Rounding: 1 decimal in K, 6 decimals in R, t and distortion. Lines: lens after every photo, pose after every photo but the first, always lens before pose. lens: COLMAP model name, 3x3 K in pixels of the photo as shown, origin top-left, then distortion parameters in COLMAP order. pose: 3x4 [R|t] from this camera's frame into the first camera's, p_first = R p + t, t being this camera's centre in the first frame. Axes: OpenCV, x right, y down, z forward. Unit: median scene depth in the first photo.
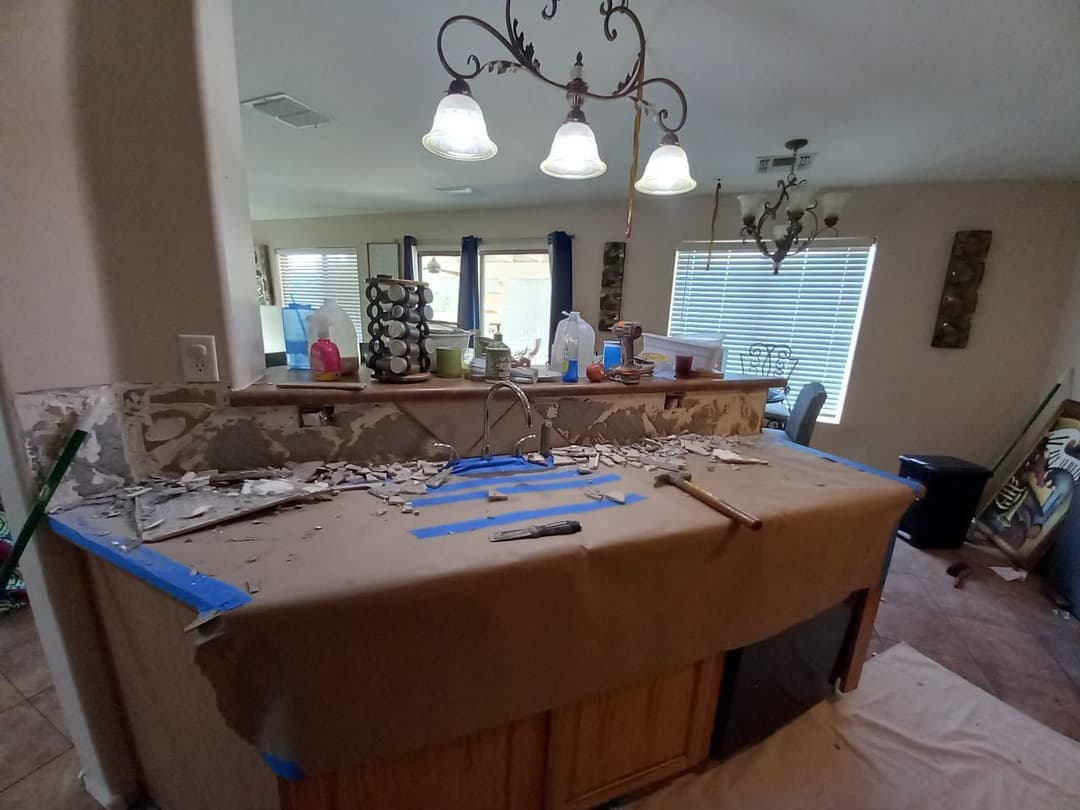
lens RADIAL K [[427.4, 0, 527.4], [0, 427.4, 428.4], [0, 0, 1]] dist [-0.001520, -0.000368]
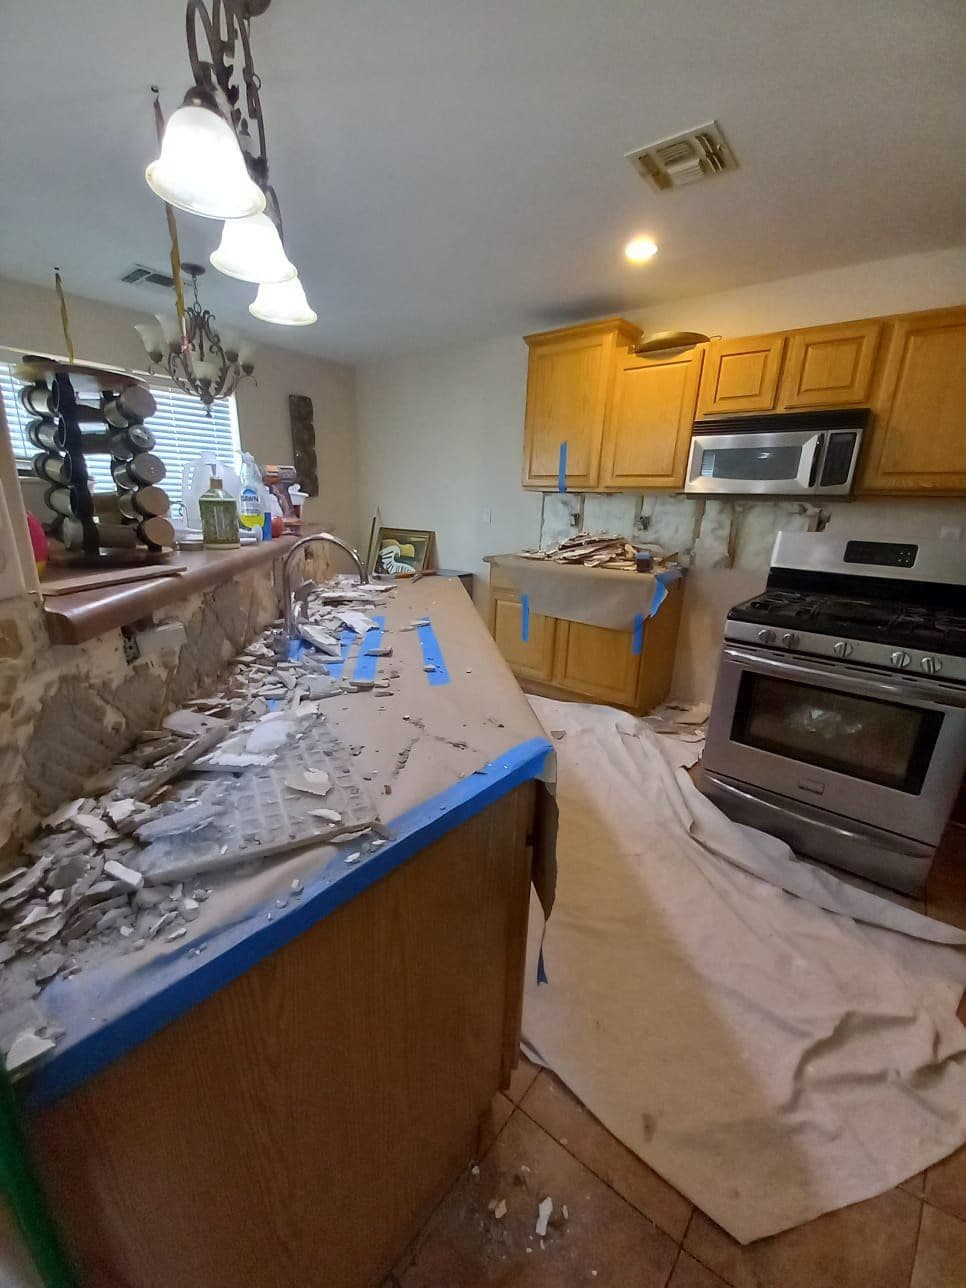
lens RADIAL K [[509.7, 0, 472.7], [0, 509.7, 643.4], [0, 0, 1]] dist [-0.001520, -0.000368]
pose [[0.291905, -0.290583, 0.911237, -0.391225], [0.216166, 0.948123, 0.233099, -0.031570], [-0.931699, 0.128936, 0.339576, 0.163932]]
